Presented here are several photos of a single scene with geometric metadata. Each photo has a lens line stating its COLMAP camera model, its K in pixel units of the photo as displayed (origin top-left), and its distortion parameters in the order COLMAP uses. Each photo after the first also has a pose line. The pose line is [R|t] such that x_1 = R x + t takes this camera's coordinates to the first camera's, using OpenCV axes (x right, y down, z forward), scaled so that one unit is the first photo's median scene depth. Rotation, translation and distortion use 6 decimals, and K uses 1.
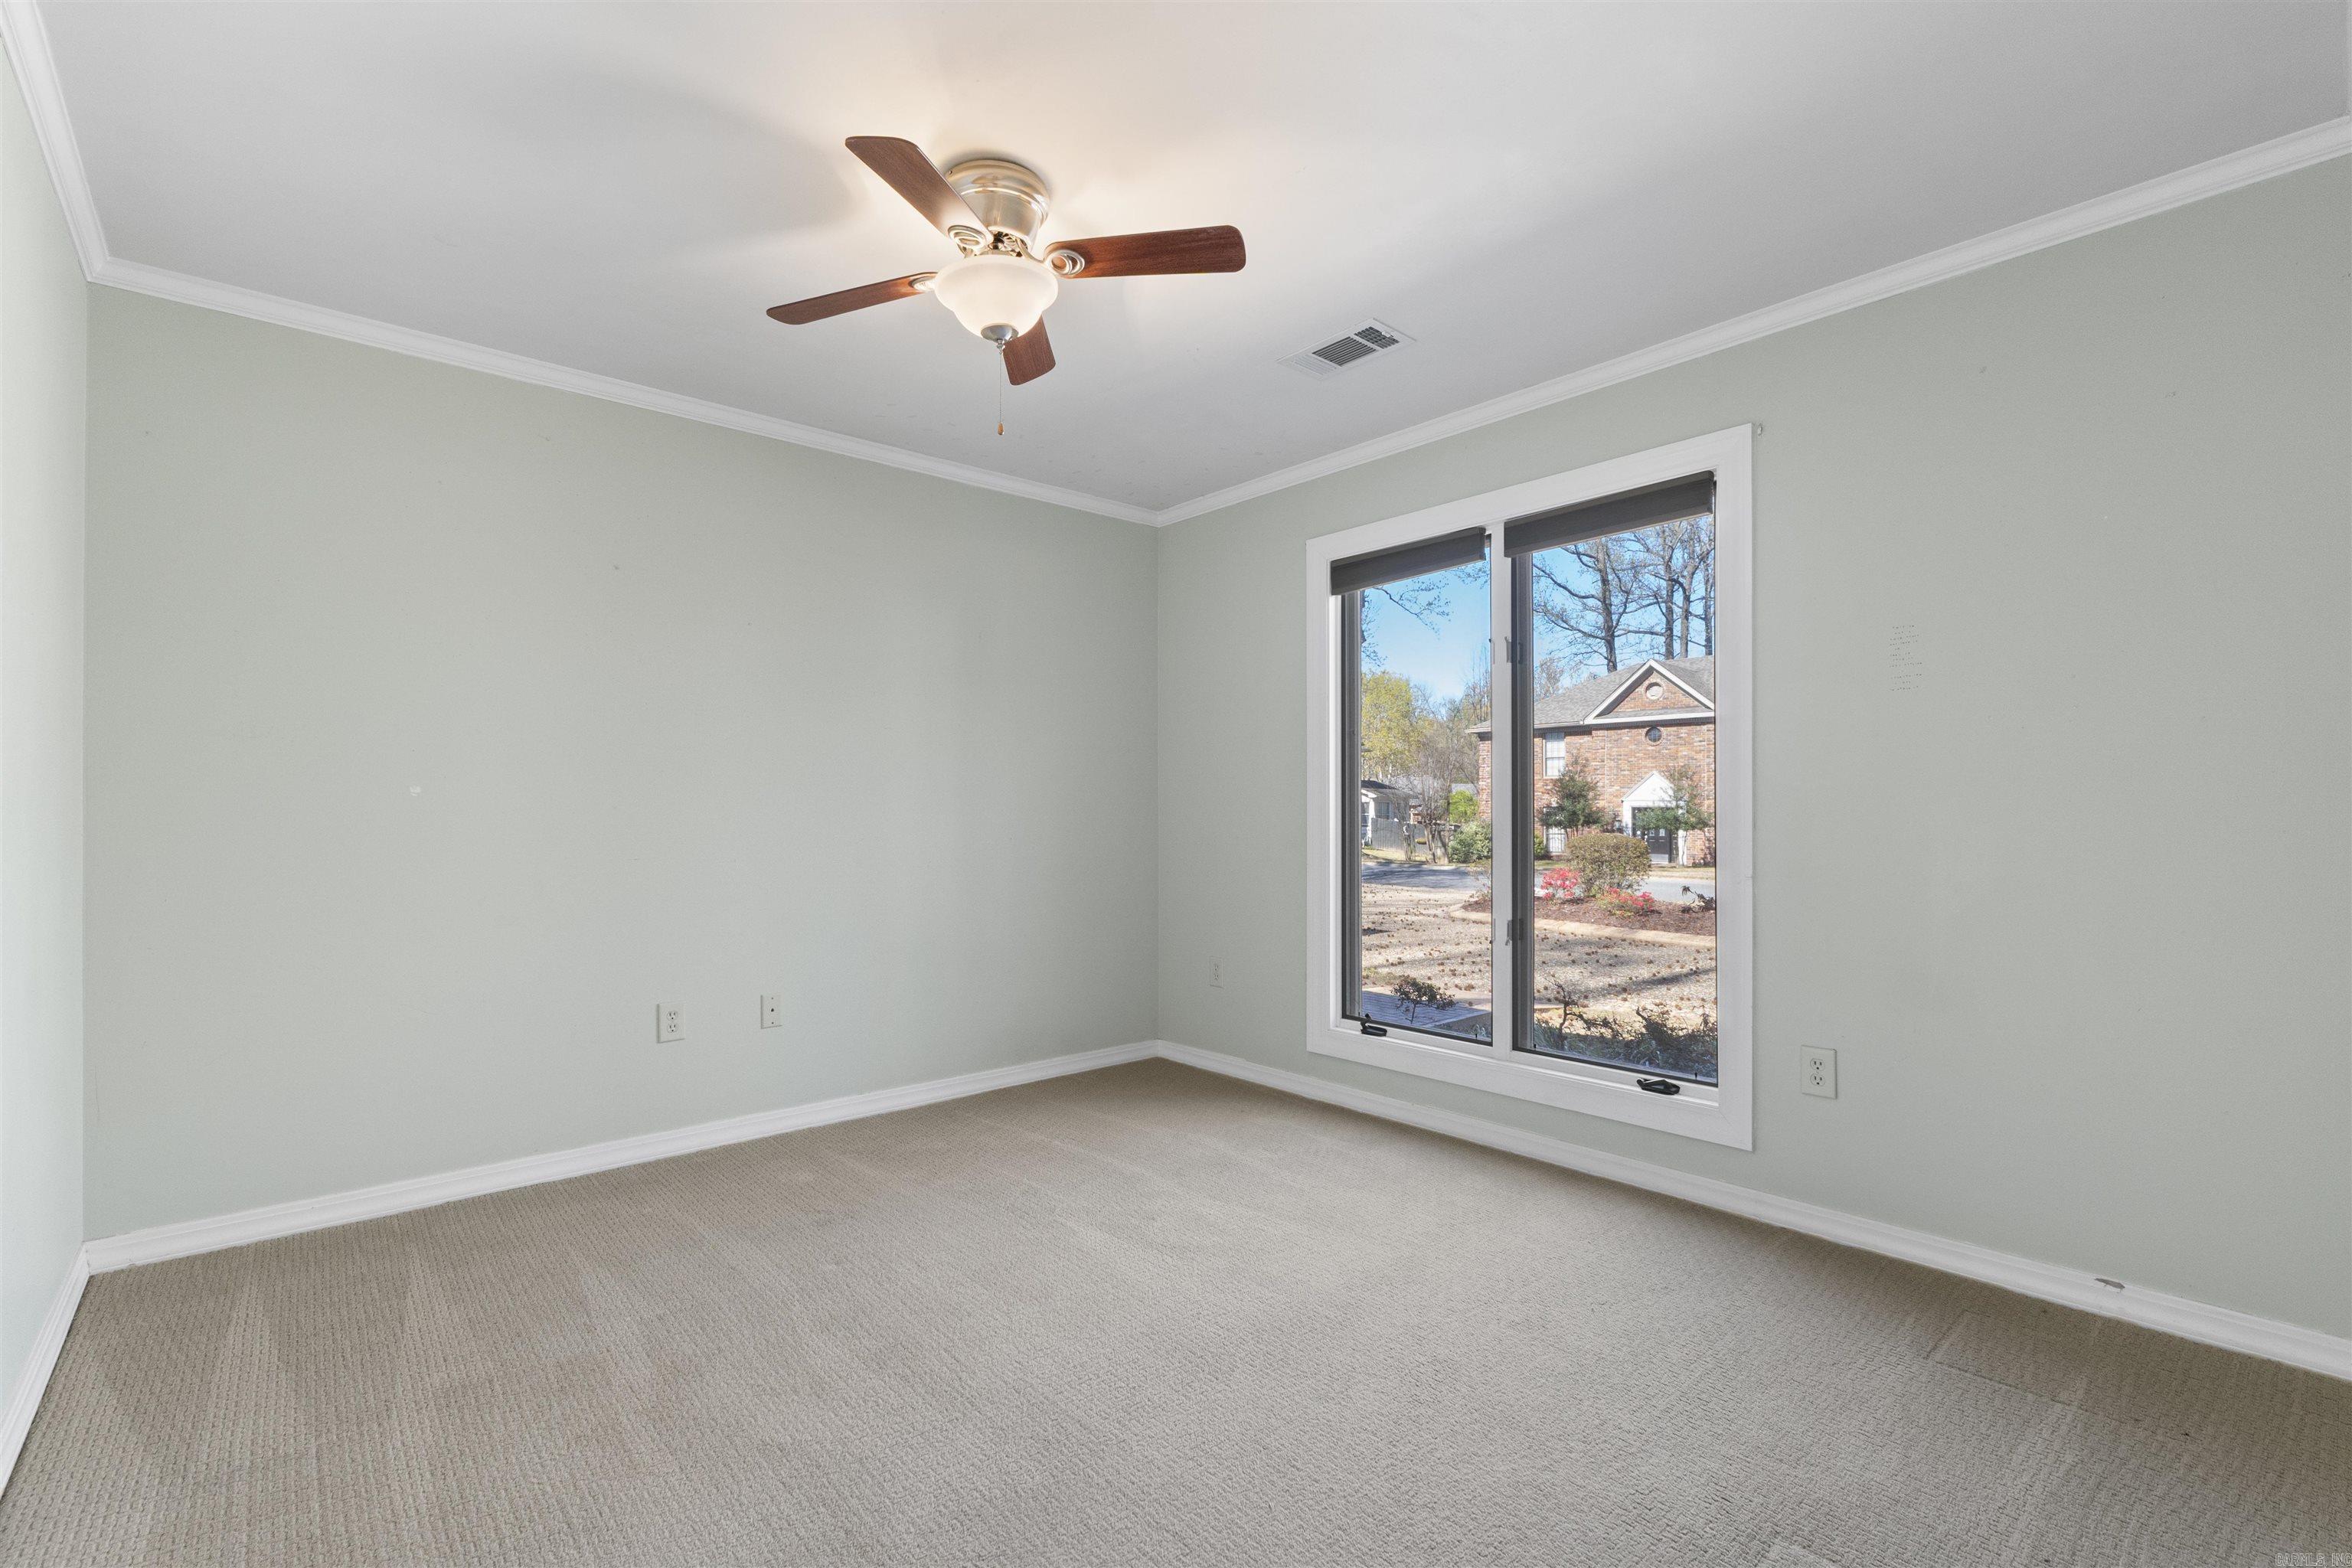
lens RADIAL K [[1039.0, 0, 1176.3], [0, 1039.0, 805.5], [0, 0, 1]] dist [0.000142, 0.000099]
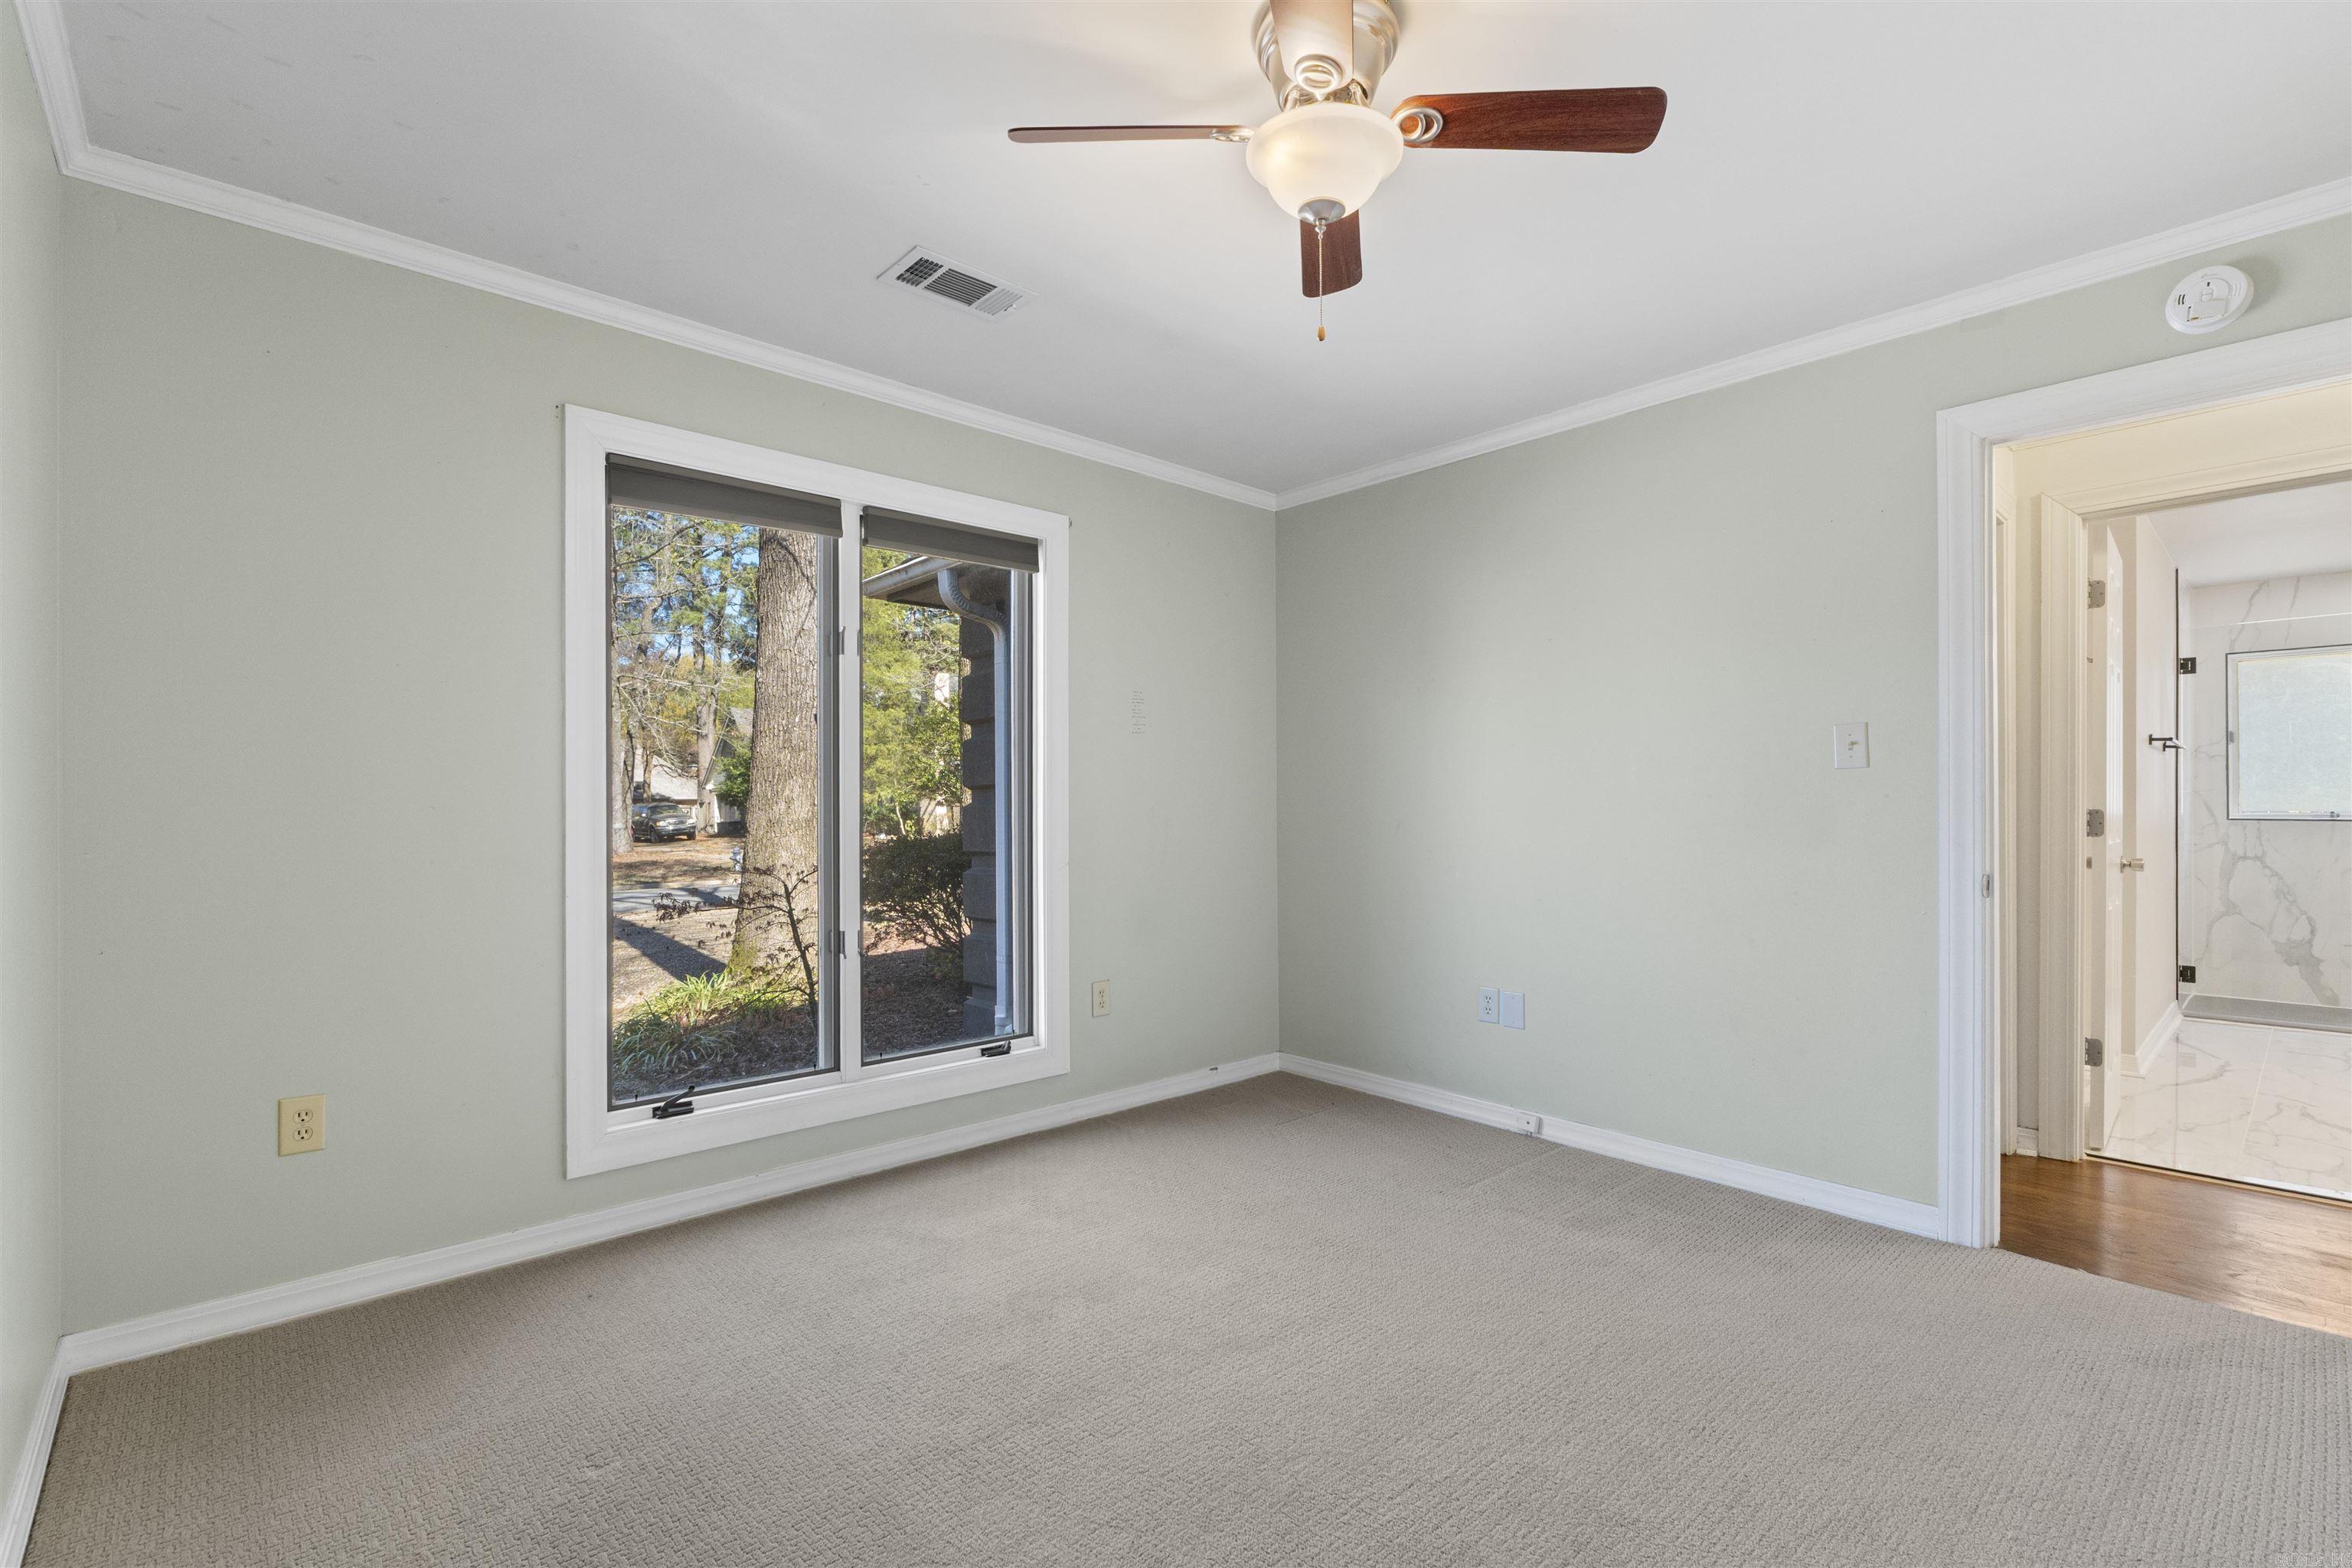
lens RADIAL K [[1054.0, 0, 1170.5], [0, 1054.0, 822.2], [0, 0, 1]] dist [-0.000752, -0.000295]
pose [[-0.017584, -0.006509, 0.999824, -0.645365], [-0.000395, 0.999979, 0.006503, 0.006640], [-0.999845, -0.000280, -0.017586, 0.741579]]
